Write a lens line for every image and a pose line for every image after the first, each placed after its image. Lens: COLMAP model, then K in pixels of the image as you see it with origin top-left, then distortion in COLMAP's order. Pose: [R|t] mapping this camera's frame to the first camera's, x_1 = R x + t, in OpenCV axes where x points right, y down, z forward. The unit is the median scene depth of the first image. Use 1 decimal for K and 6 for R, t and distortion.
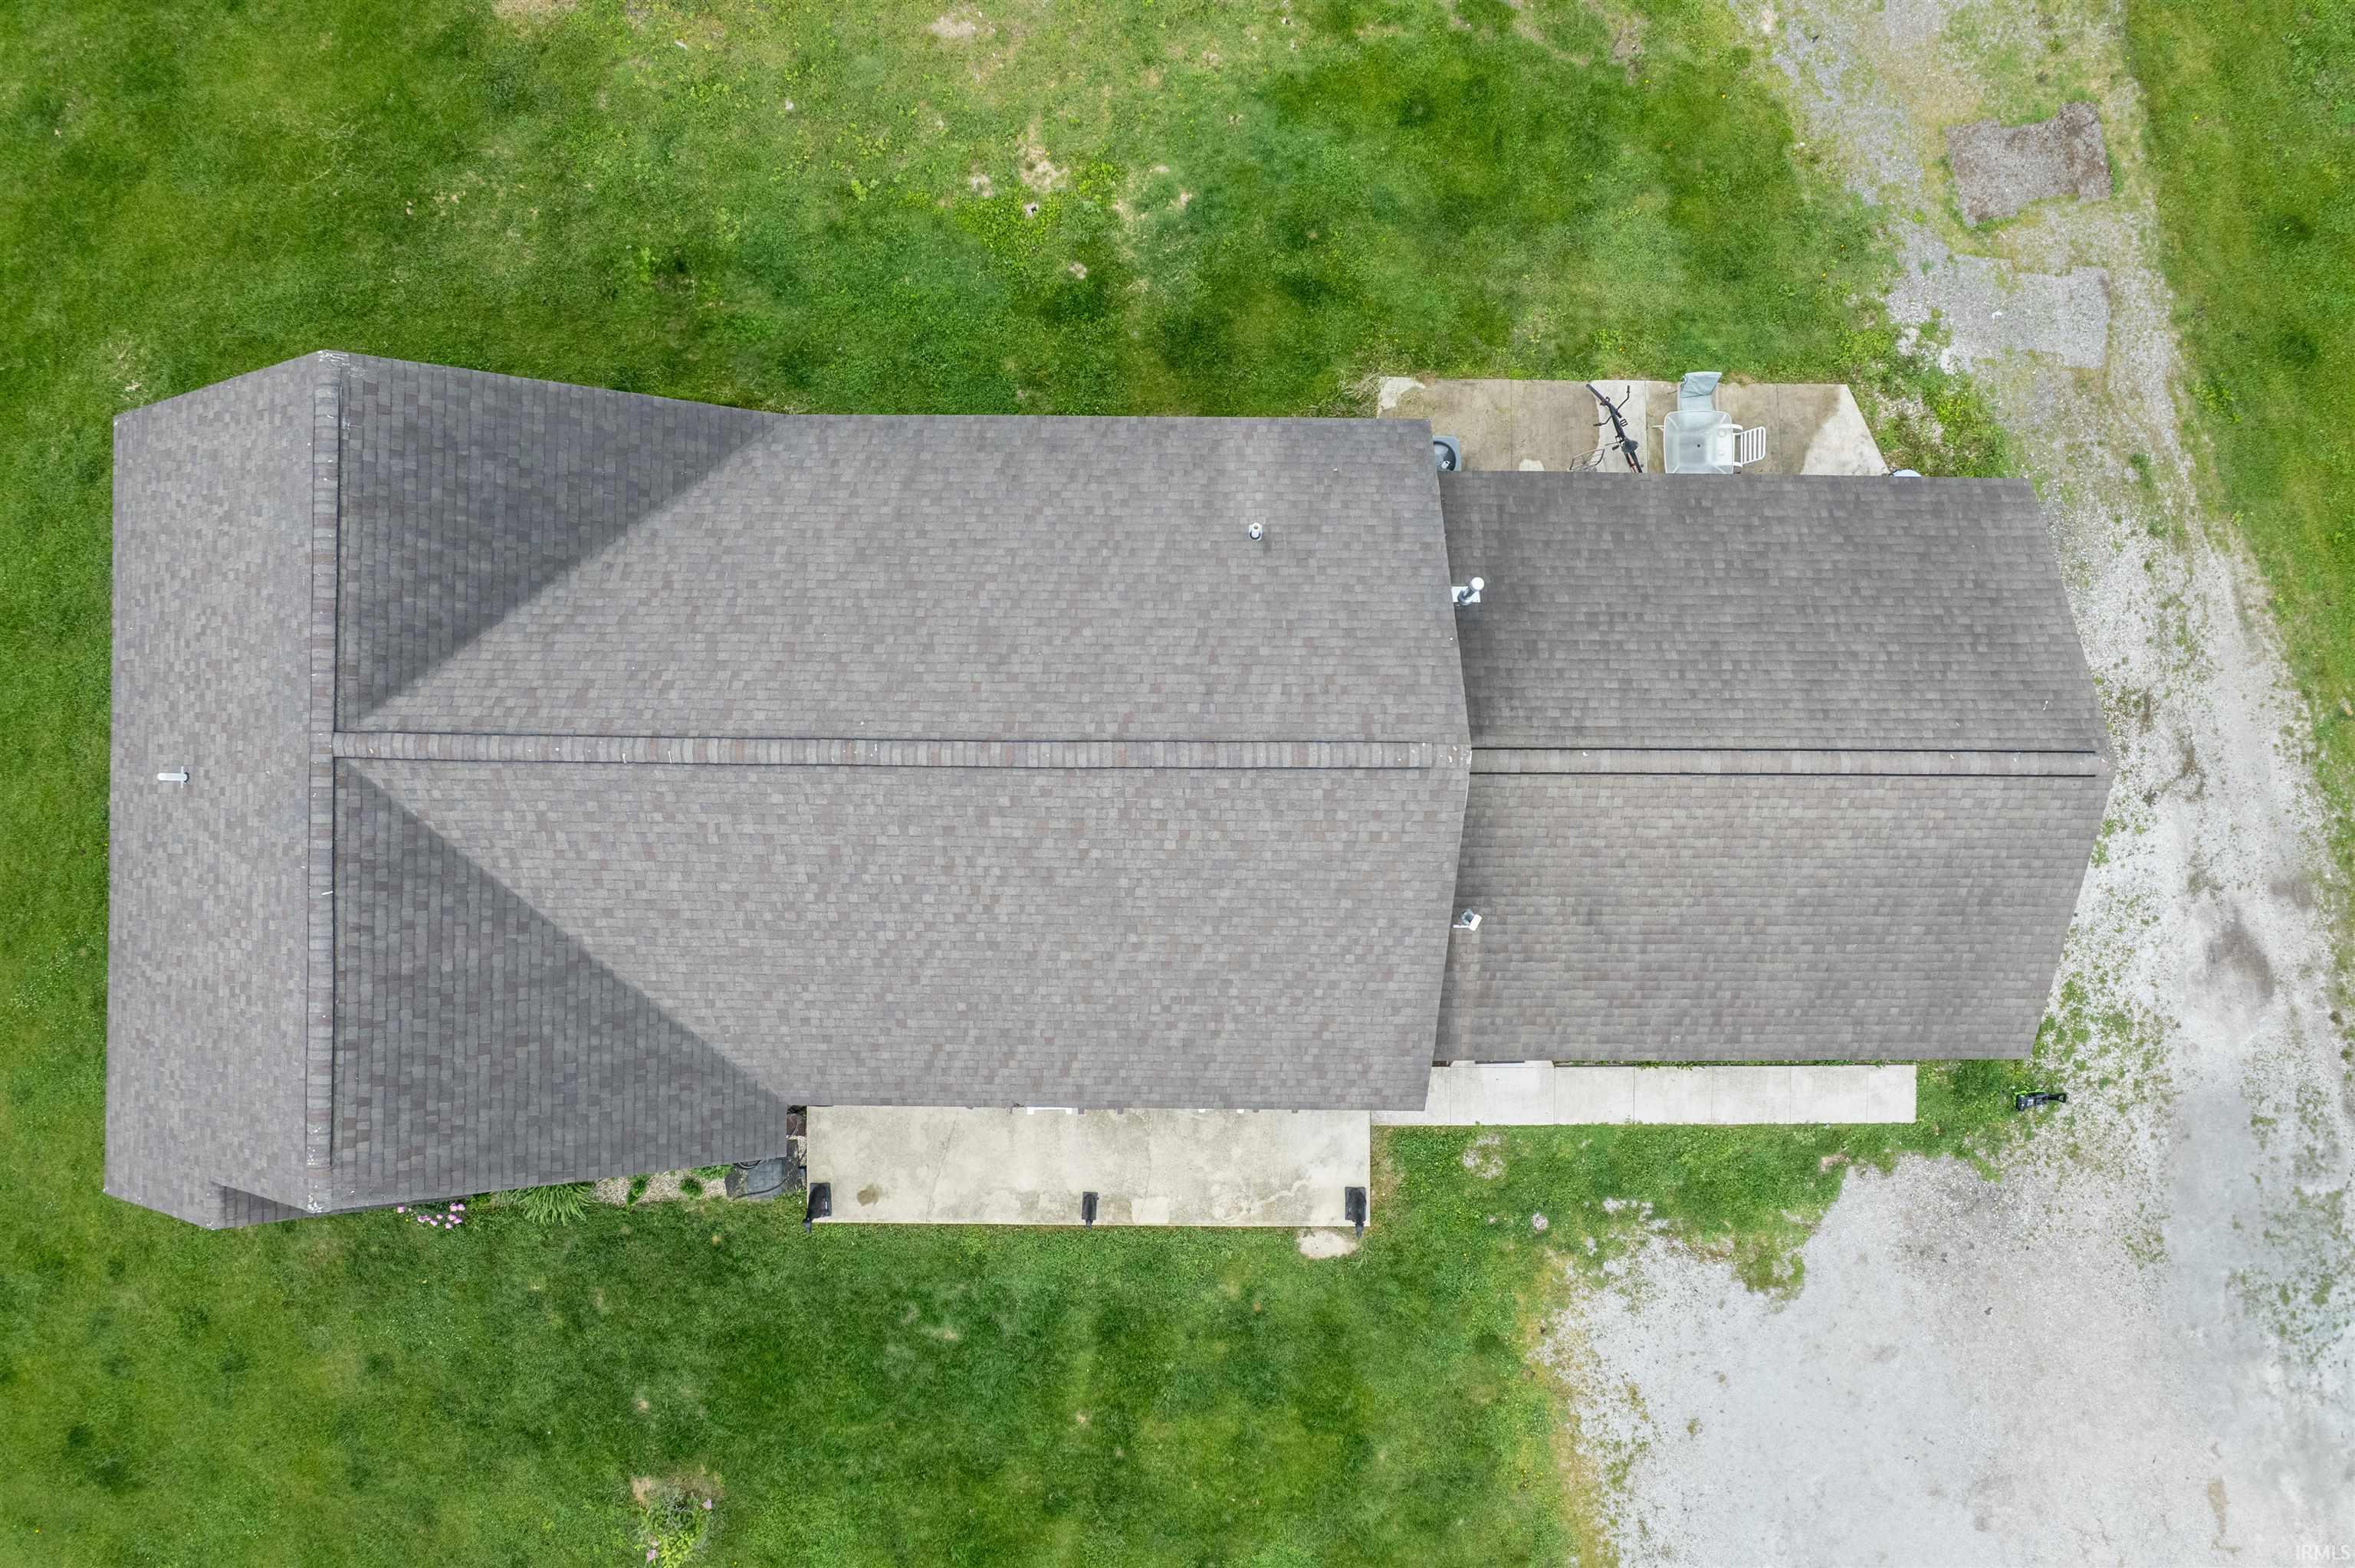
lens RADIAL K [[1511.8, 0, 1182.1], [0, 1511.8, 801.5], [0, 0, 1]] dist [-0.074774, 0.065438]
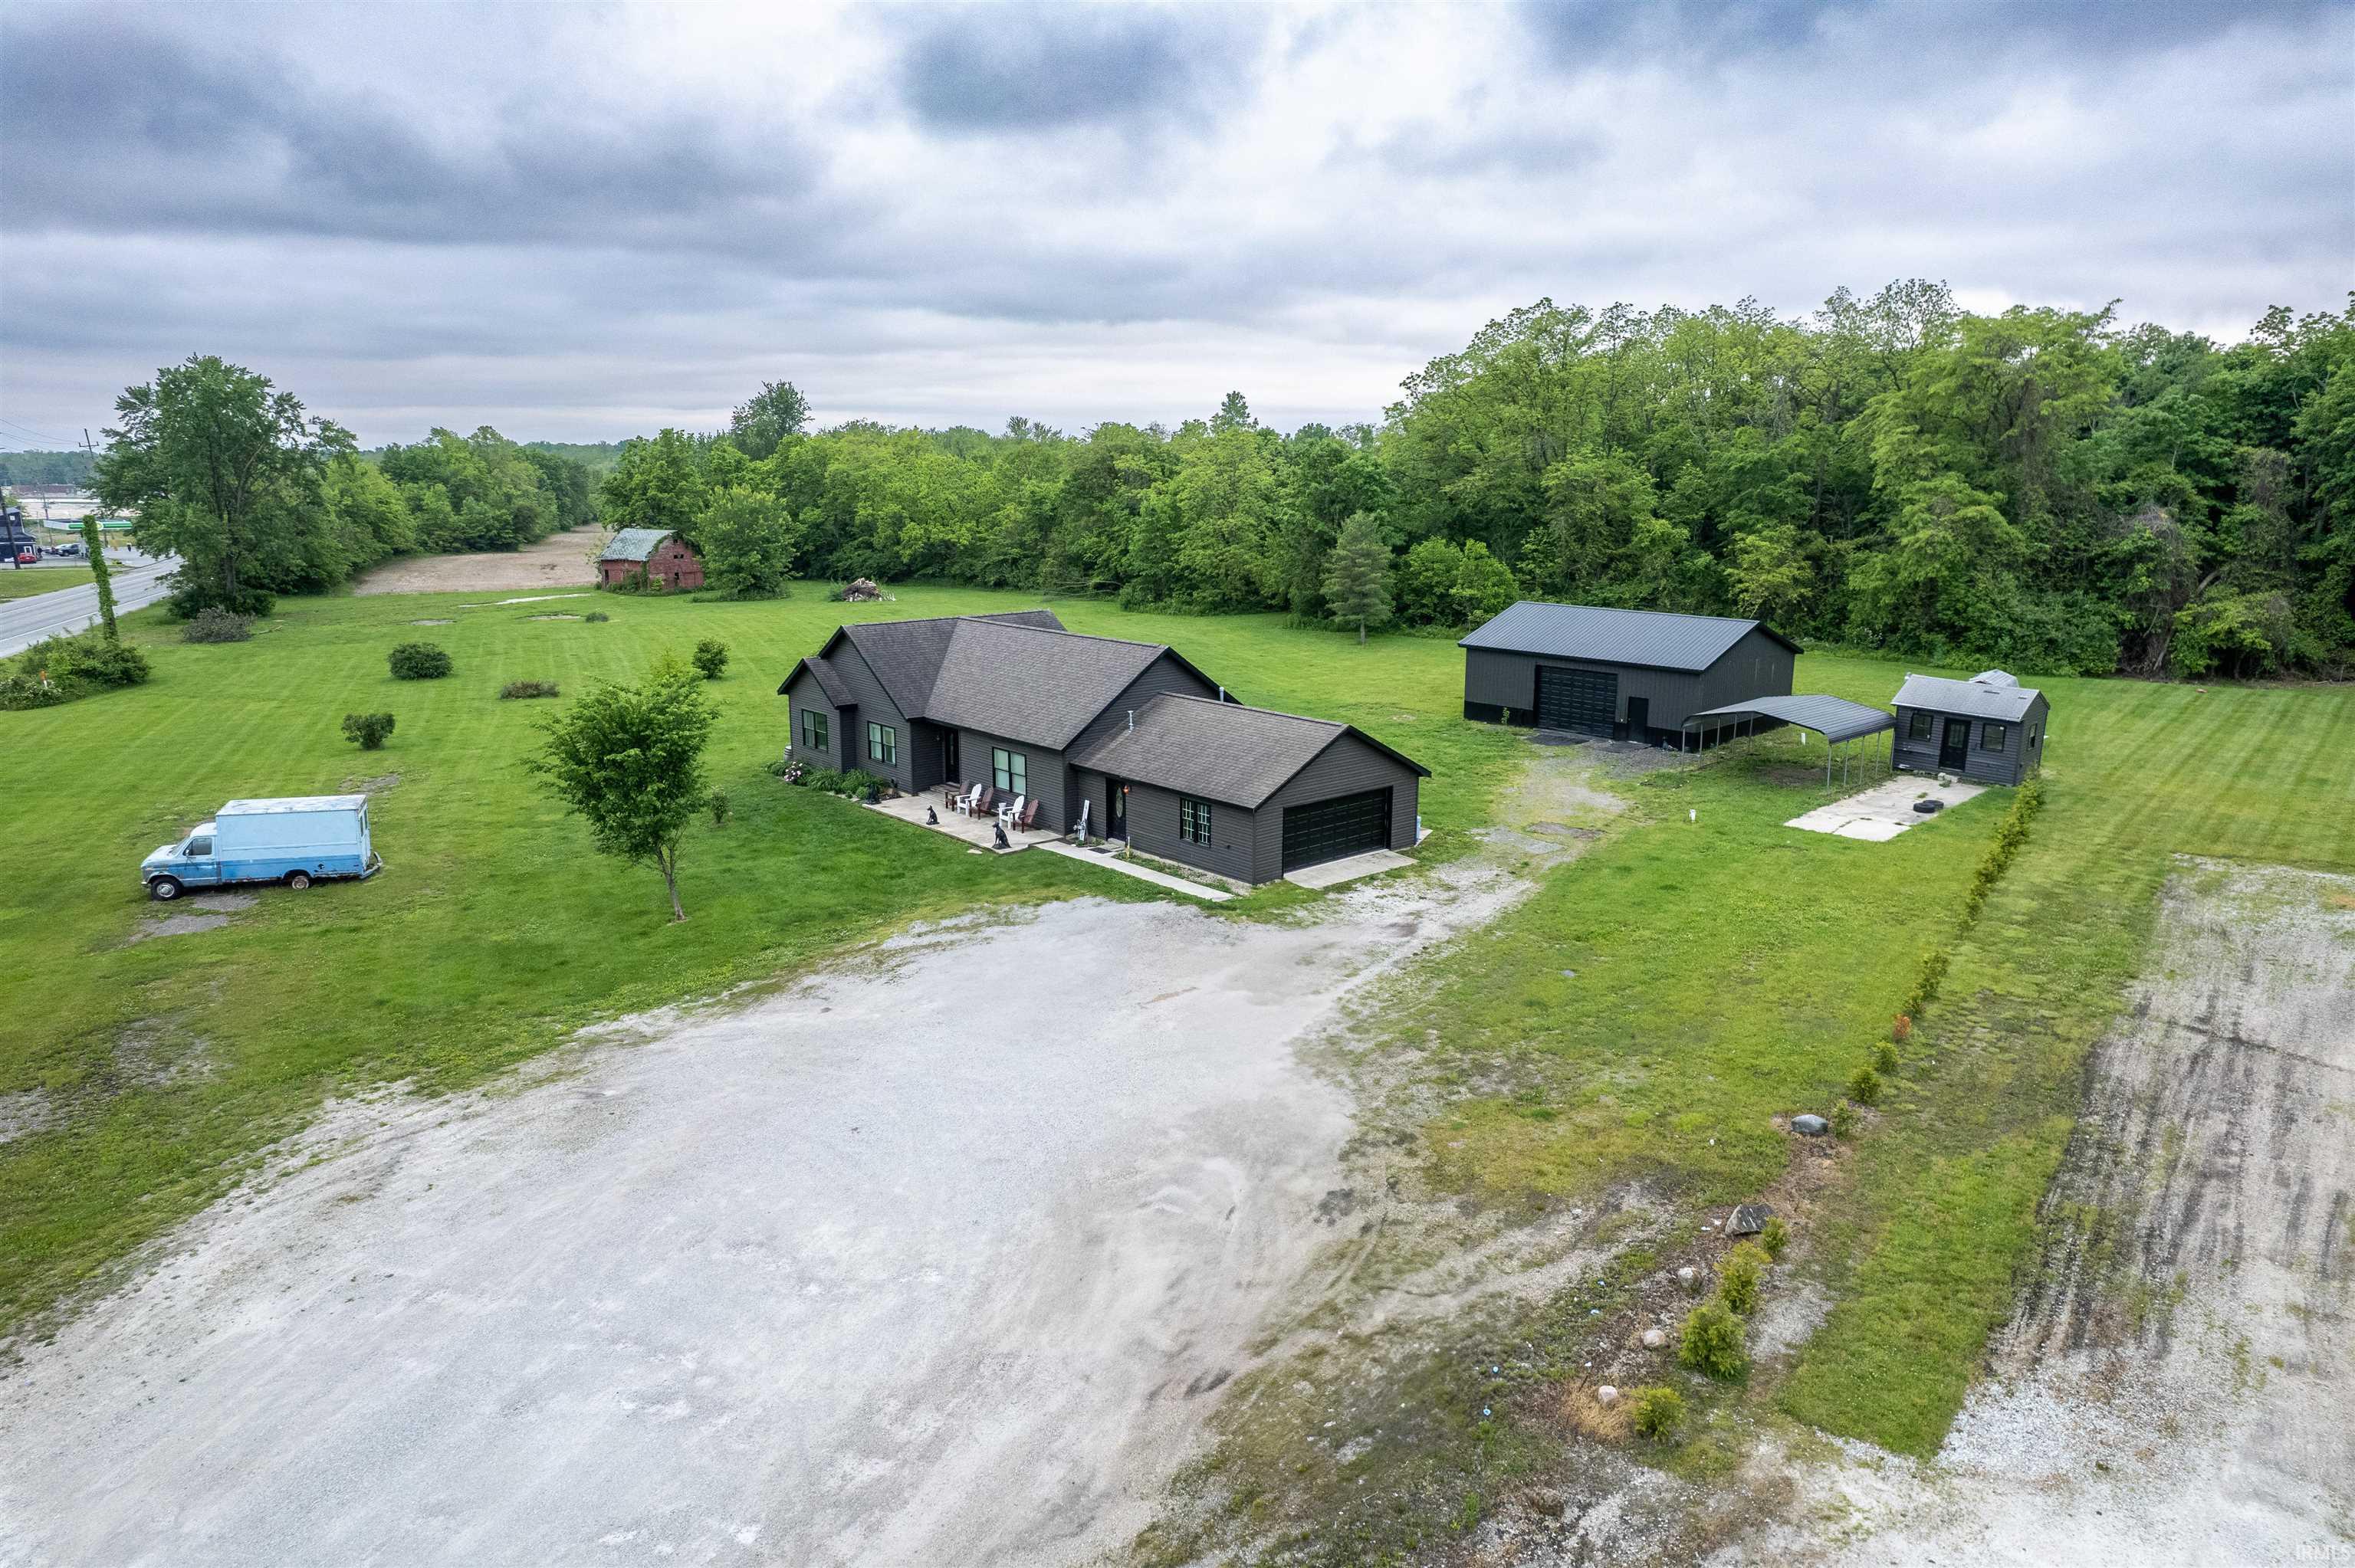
lens RADIAL K [[1511.8, 0, 1196.7], [0, 1511.8, 792.7], [0, 0, 1]] dist [-0.074774, 0.065438]
pose [[0.669717, 0.163237, -0.724454, 2.223990], [-0.742616, 0.147925, -0.653176, 1.751157], [0.000543, 0.975434, 0.220290, 0.550769]]
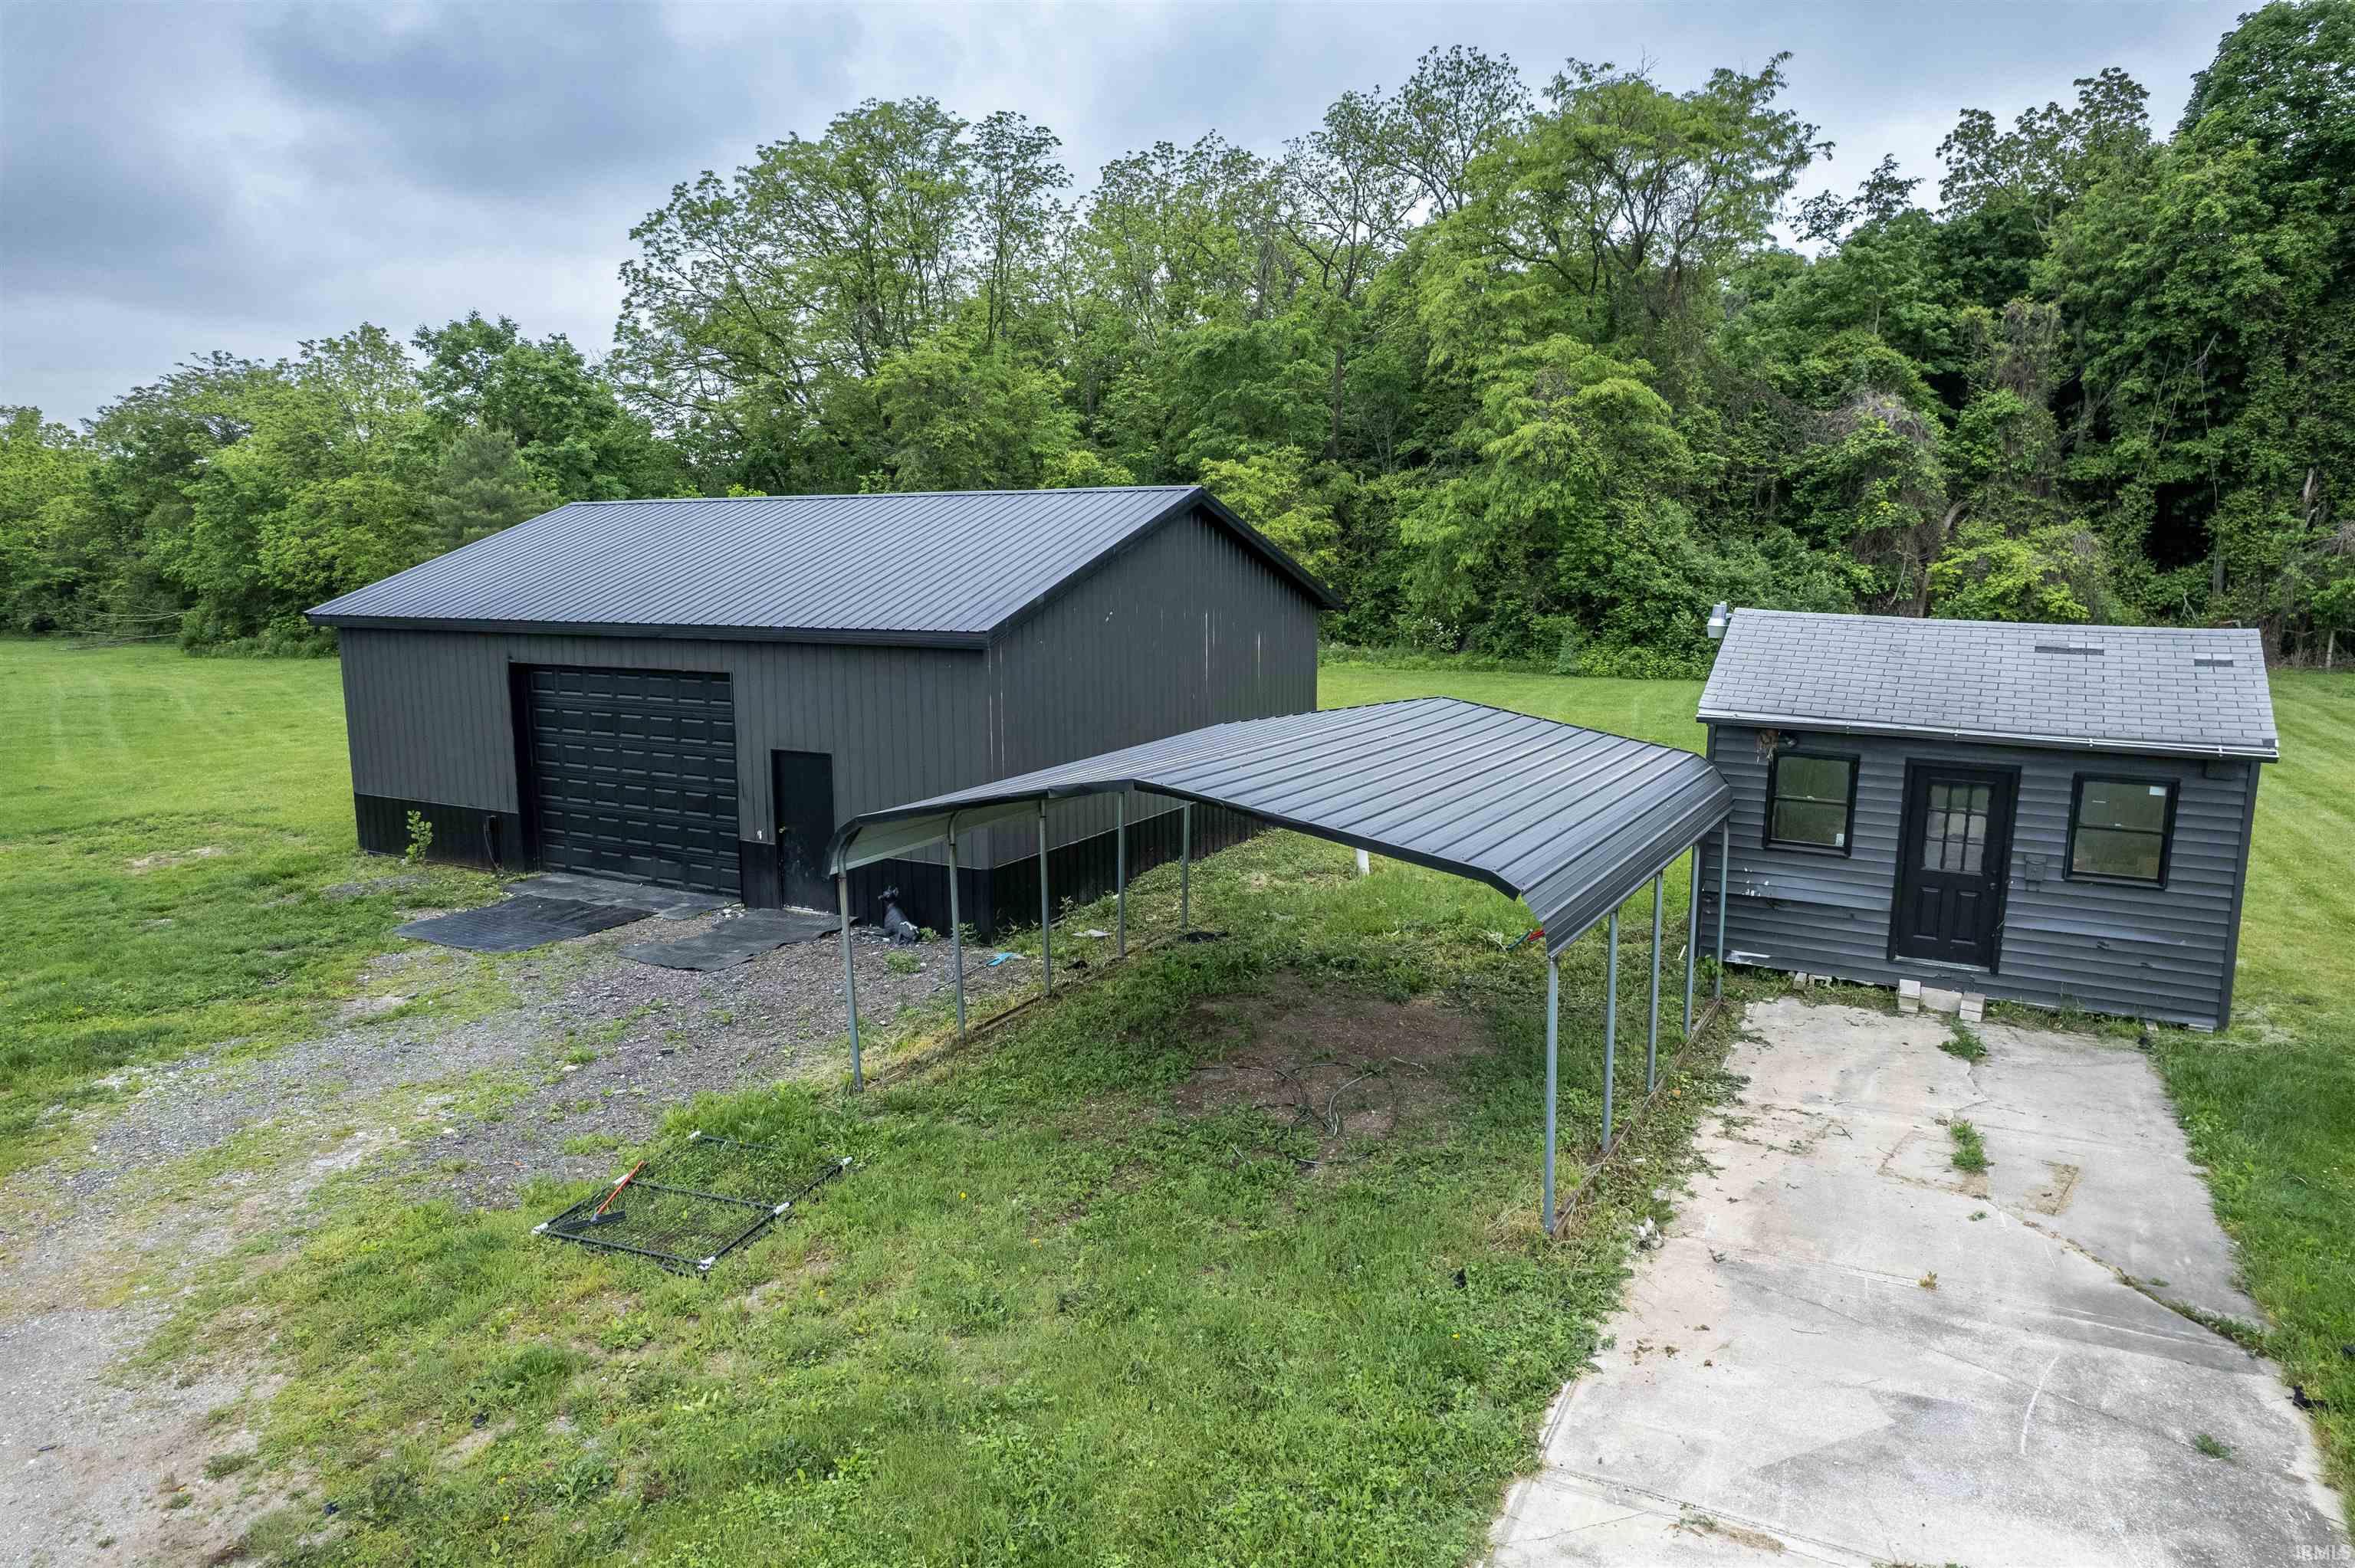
lens RADIAL K [[1511.8, 0, 1187.9], [0, 1511.8, 782.4], [0, 0, 1]] dist [-0.074774, 0.065438]
pose [[0.857178, 0.076895, -0.509247, 1.041265], [-0.514948, 0.144449, -0.844963, -0.665188], [0.008587, 0.986520, 0.163416, 0.974059]]
